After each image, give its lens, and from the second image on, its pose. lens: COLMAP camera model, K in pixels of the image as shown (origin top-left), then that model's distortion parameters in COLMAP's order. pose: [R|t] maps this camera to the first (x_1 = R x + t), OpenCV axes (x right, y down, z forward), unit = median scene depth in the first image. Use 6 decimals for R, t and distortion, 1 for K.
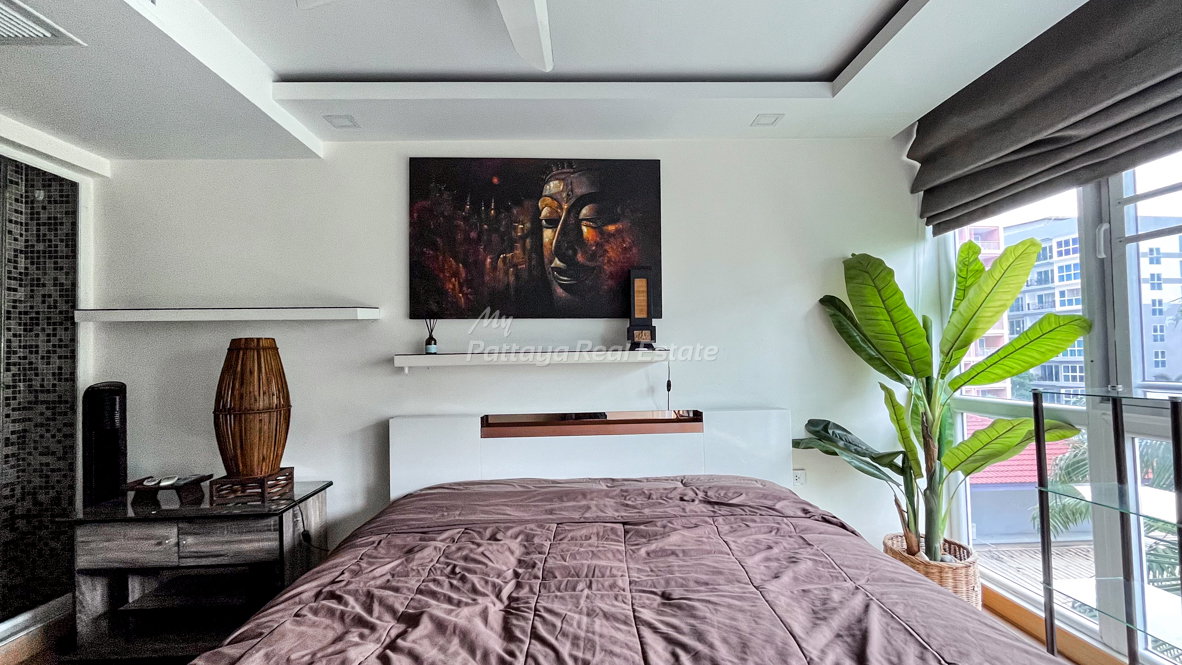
lens RADIAL K [[480.6, 0, 588.4], [0, 480.6, 344.8], [0, 0, 1]] dist [0.002493, 0.000089]
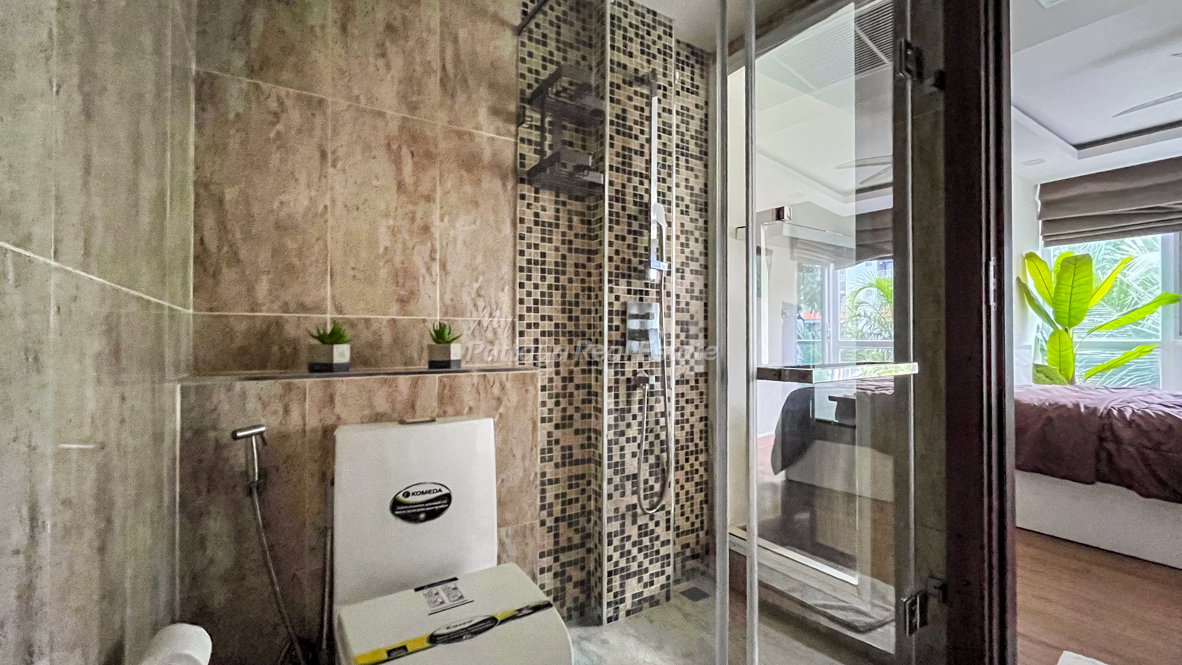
lens RADIAL K [[491.6, 0, 591.0], [0, 491.6, 332.5], [0, 0, 1]] dist [0.000546, 0.000215]
pose [[0.863280, 0.027570, 0.503971, -1.669401], [-0.033859, 0.999421, 0.003325, 0.136165], [-0.503588, -0.019934, 0.863714, 0.319693]]
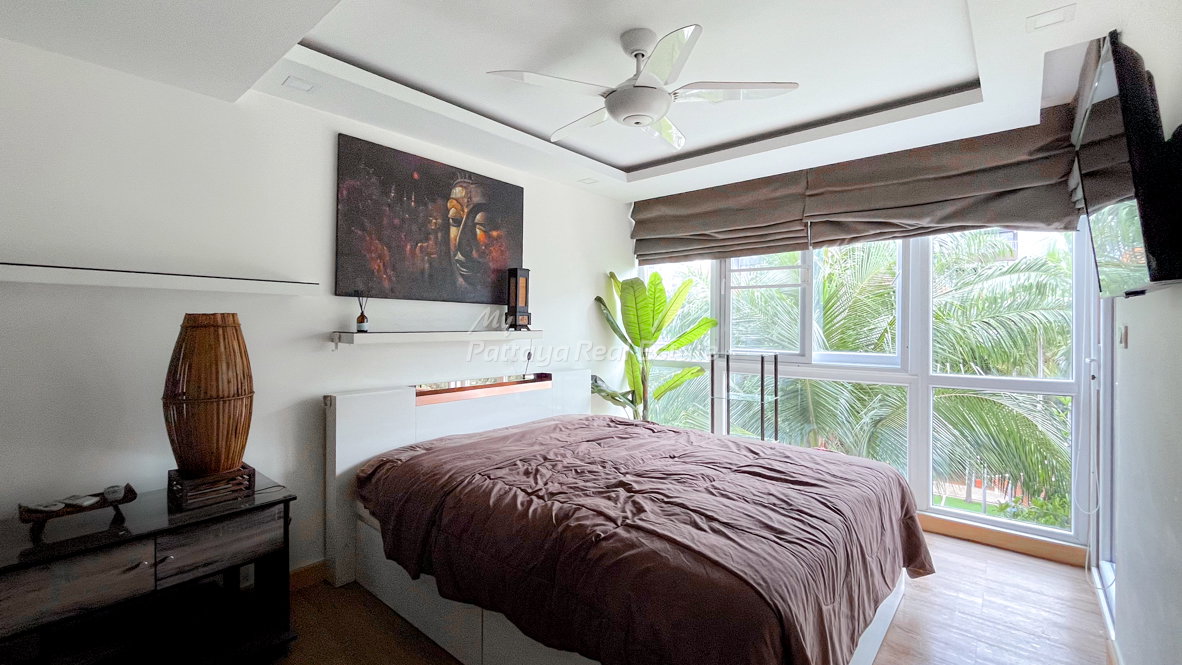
lens RADIAL K [[498.0, 0, 572.0], [0, 498.0, 325.4], [0, 0, 1]] dist [0.000552, 0.000097]
pose [[0.686650, 0.018839, 0.726744, -0.800539], [-0.037667, 0.999243, 0.009686, -0.021699], [-0.726012, -0.034025, 0.686840, -0.066633]]
